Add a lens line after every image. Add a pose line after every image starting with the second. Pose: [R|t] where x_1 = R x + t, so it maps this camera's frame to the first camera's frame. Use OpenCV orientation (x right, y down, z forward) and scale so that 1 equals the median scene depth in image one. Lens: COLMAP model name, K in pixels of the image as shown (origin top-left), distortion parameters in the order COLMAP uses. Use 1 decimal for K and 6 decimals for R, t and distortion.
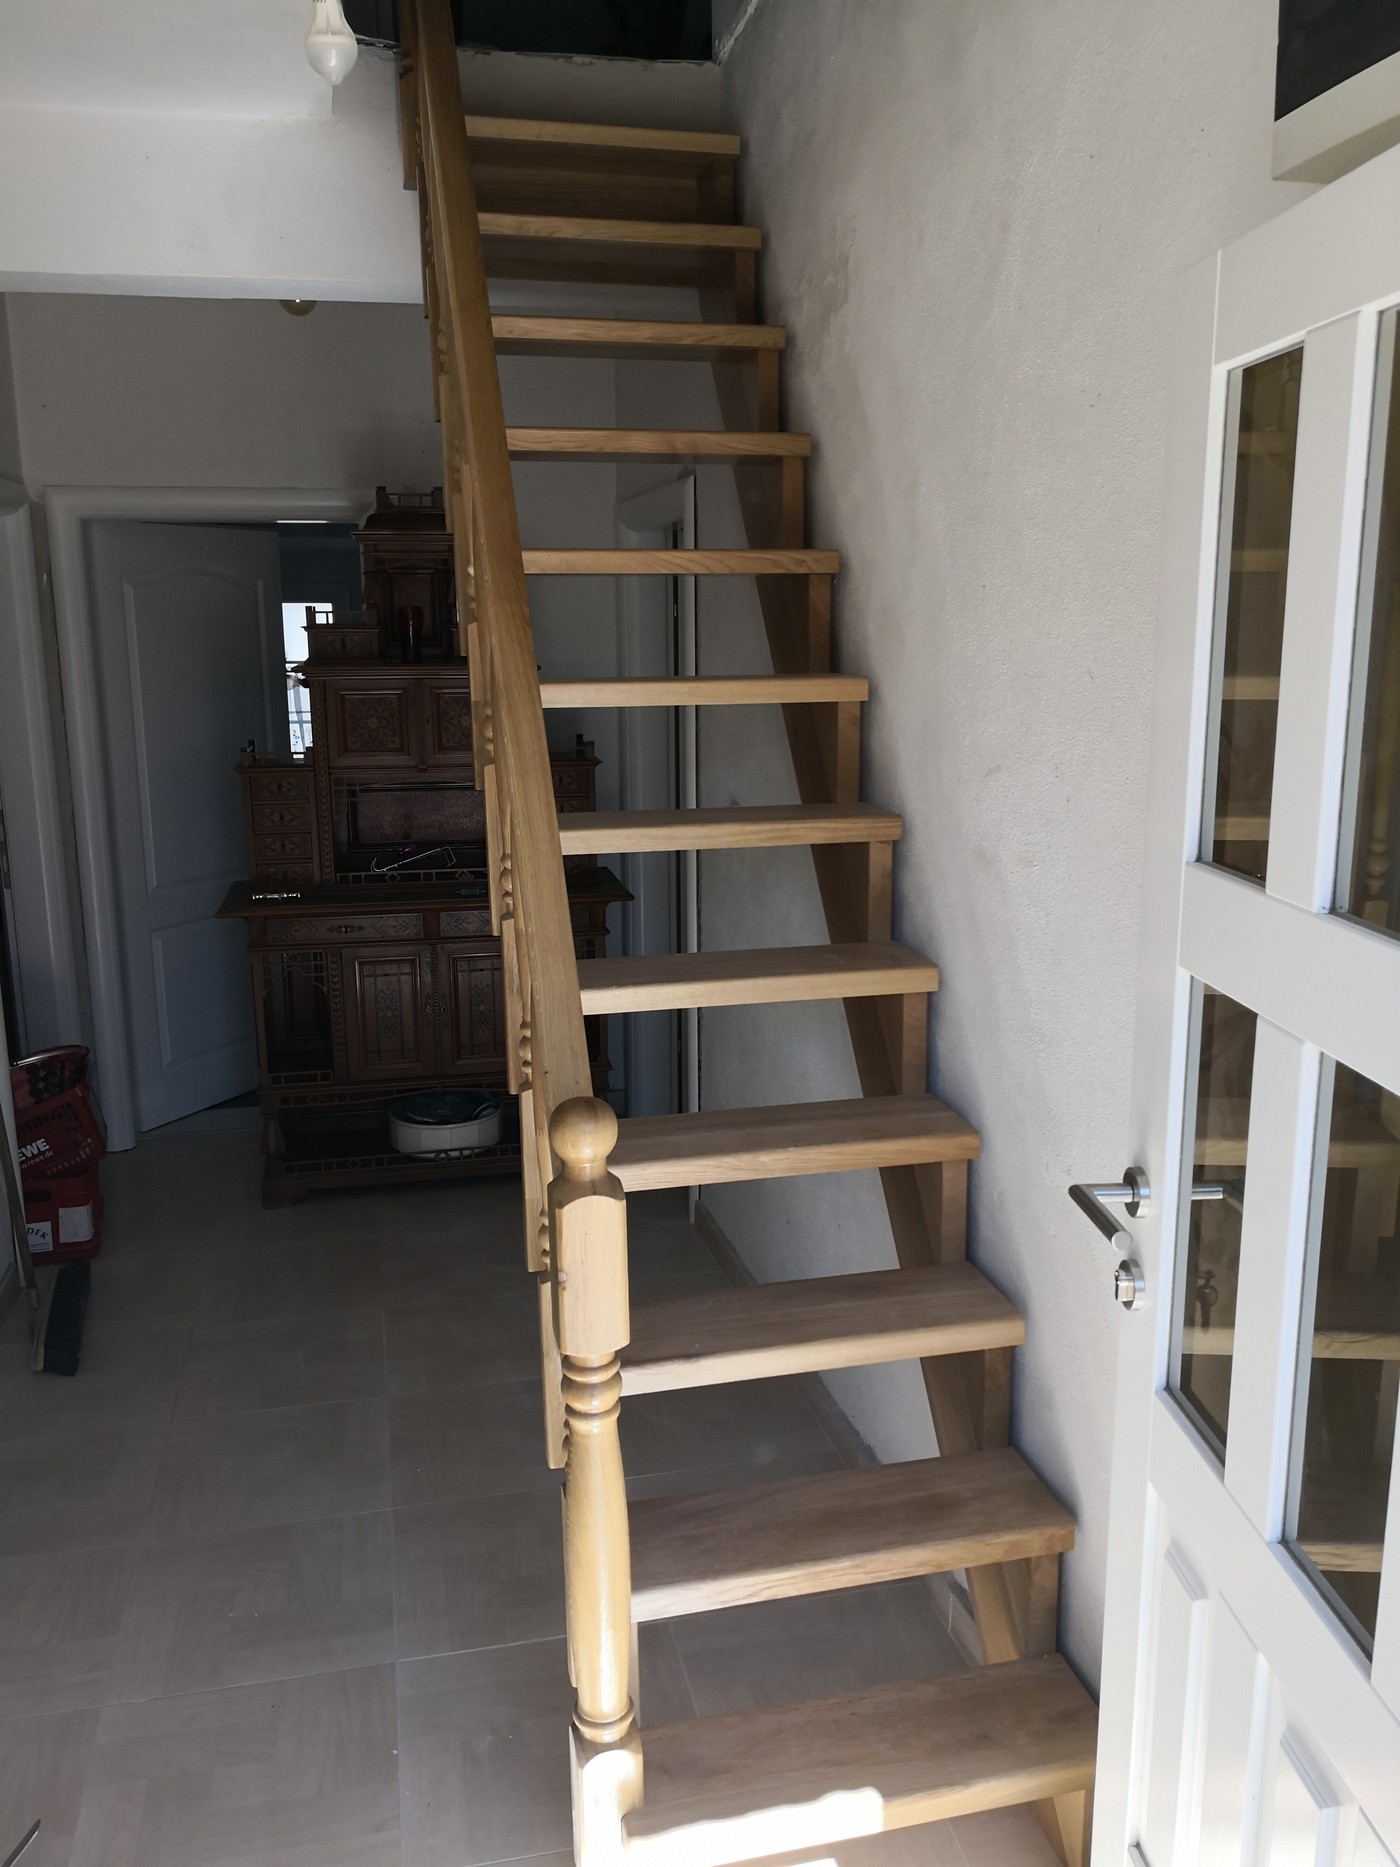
lens RADIAL K [[1524.1, 0, 706.5], [0, 1524.1, 929.5], [0, 0, 1]] dist [-0.011094, -0.029848]
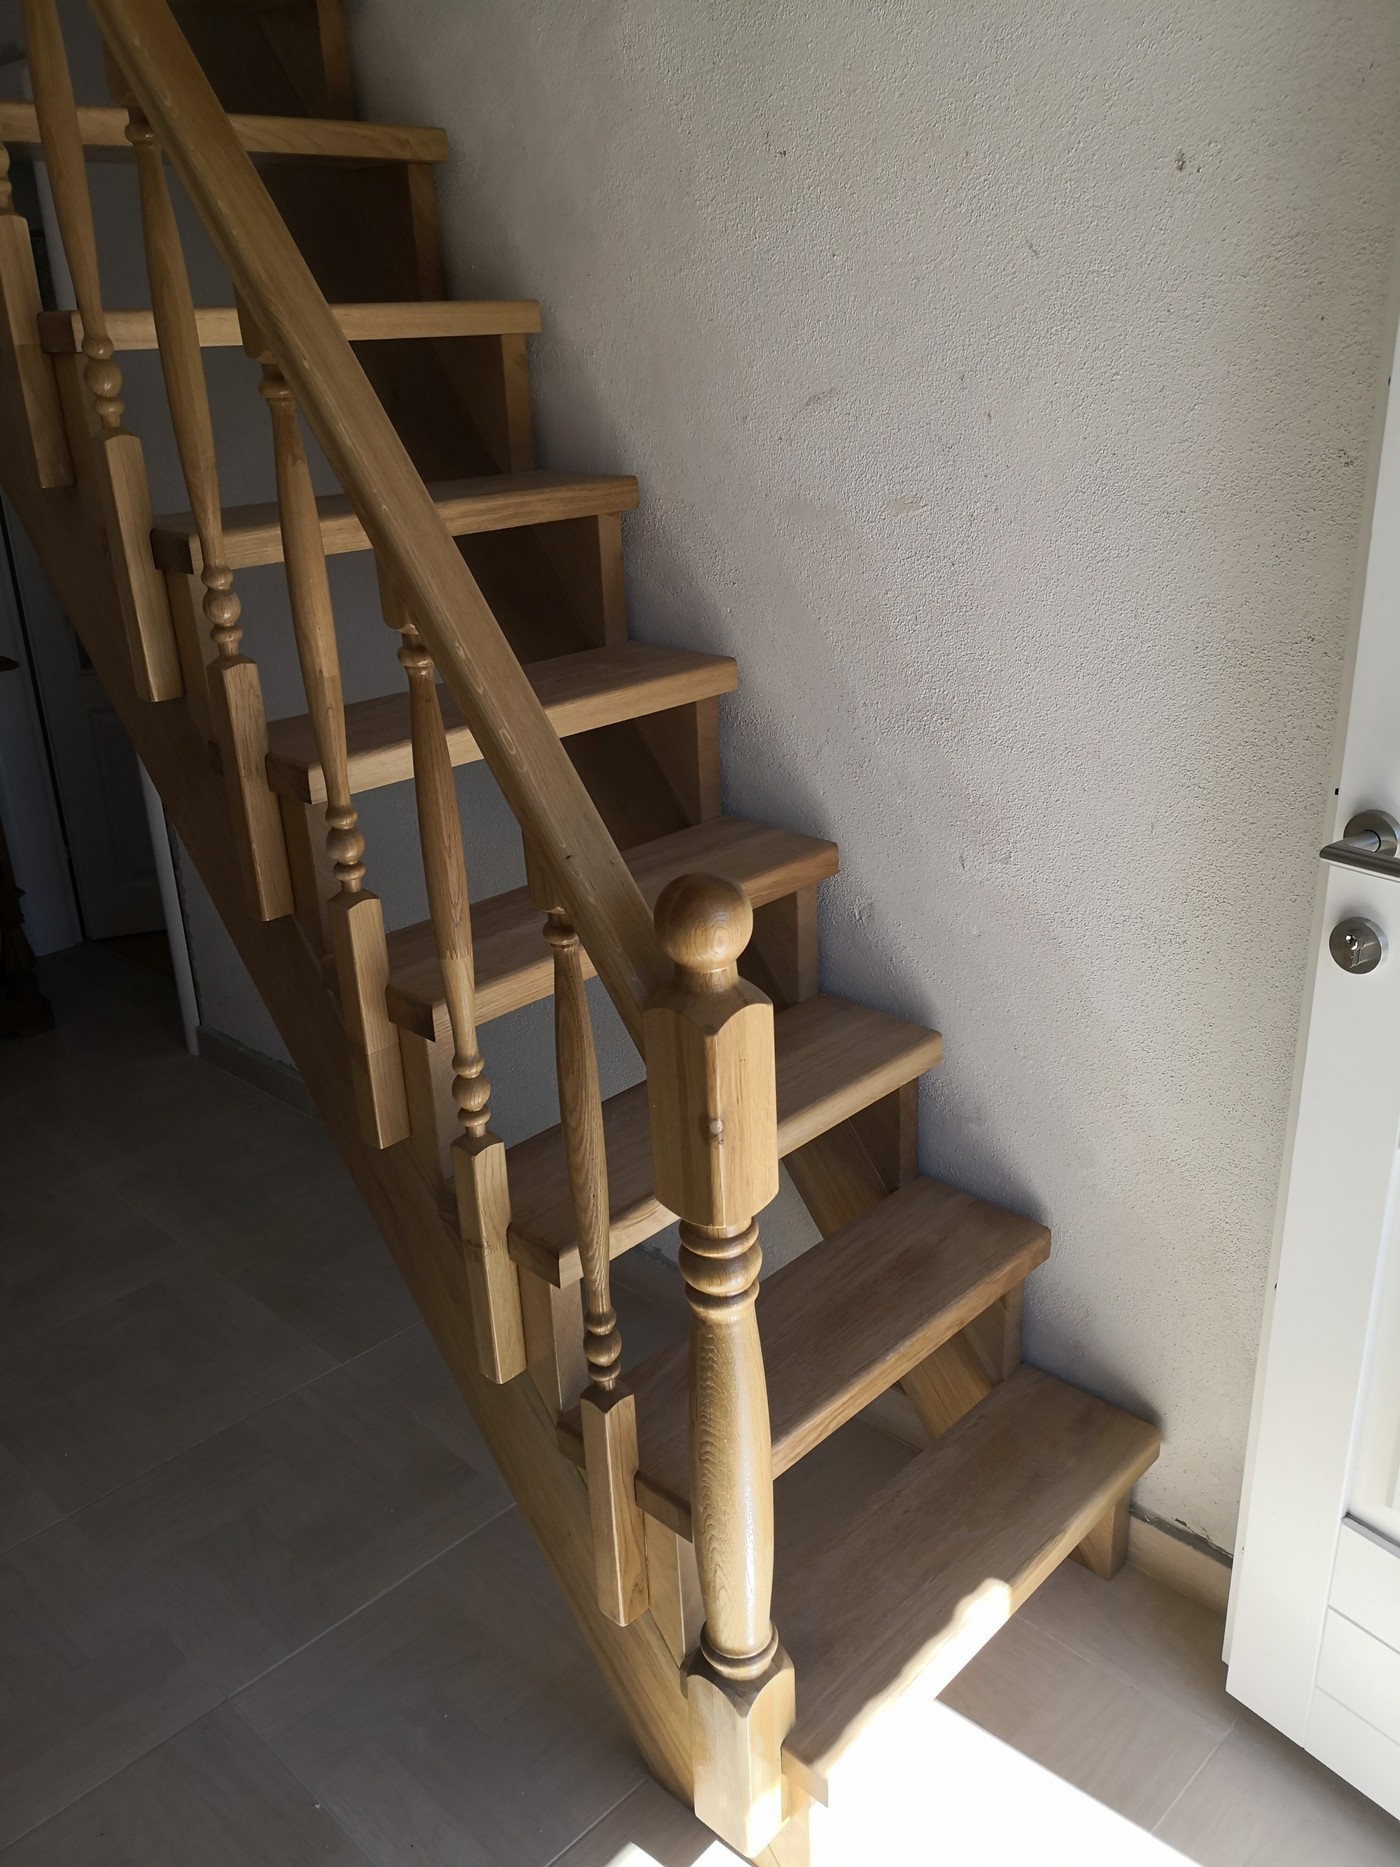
lens RADIAL K [[1524.1, 0, 703.6], [0, 1524.1, 950.1], [0, 0, 1]] dist [-0.011094, -0.029848]
pose [[0.834315, -0.227405, 0.502200, -0.350911], [0.133588, 0.967204, 0.216034, -0.003399], [-0.534857, -0.113153, 0.837331, 0.343187]]
